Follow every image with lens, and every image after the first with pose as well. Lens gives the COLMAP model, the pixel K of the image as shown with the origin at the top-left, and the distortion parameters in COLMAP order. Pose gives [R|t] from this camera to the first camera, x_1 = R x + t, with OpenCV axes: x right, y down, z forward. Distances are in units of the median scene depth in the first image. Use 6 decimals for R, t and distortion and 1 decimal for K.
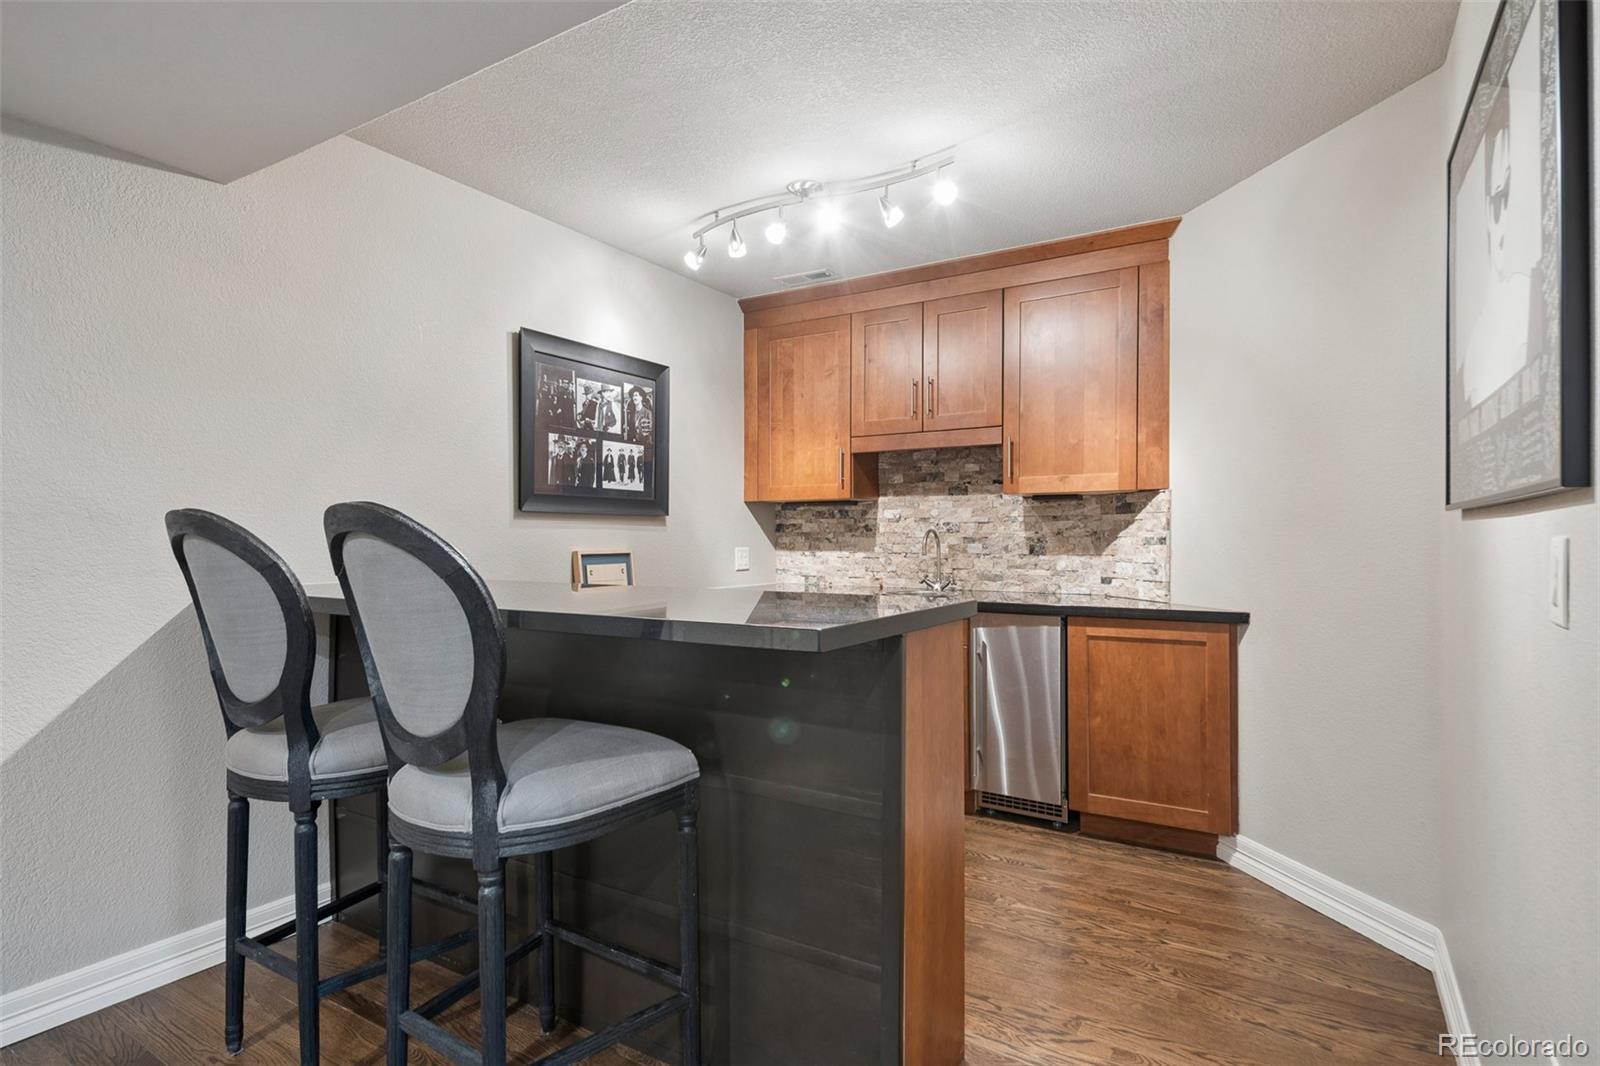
lens RADIAL K [[825.1, 0, 797.9], [0, 825.1, 539.6], [0, 0, 1]] dist [0.001769, 0.000048]
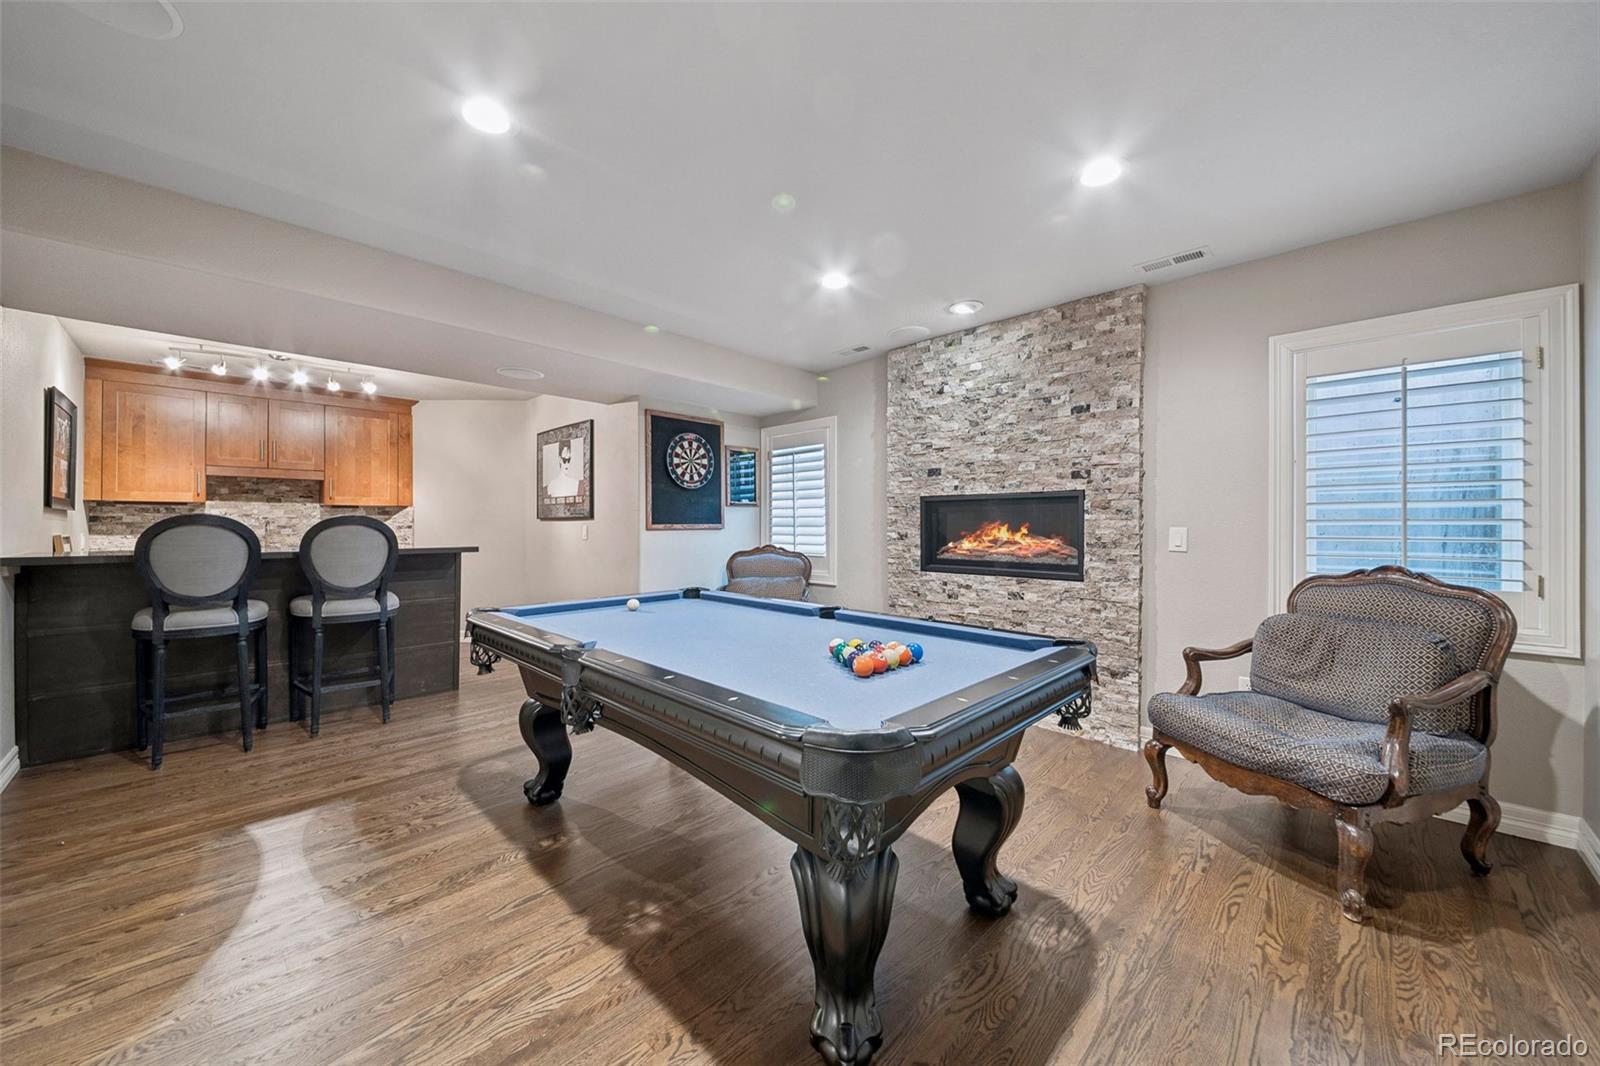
lens RADIAL K [[570.8, 0, 797.3], [0, 570.8, 525.5], [0, 0, 1]] dist [-0.000094, 0.000000]
pose [[0.213813, -0.005036, 0.976862, -0.782924], [-0.003449, 0.999977, 0.005910, -0.014216], [-0.976869, -0.004633, 0.213791, -0.399163]]
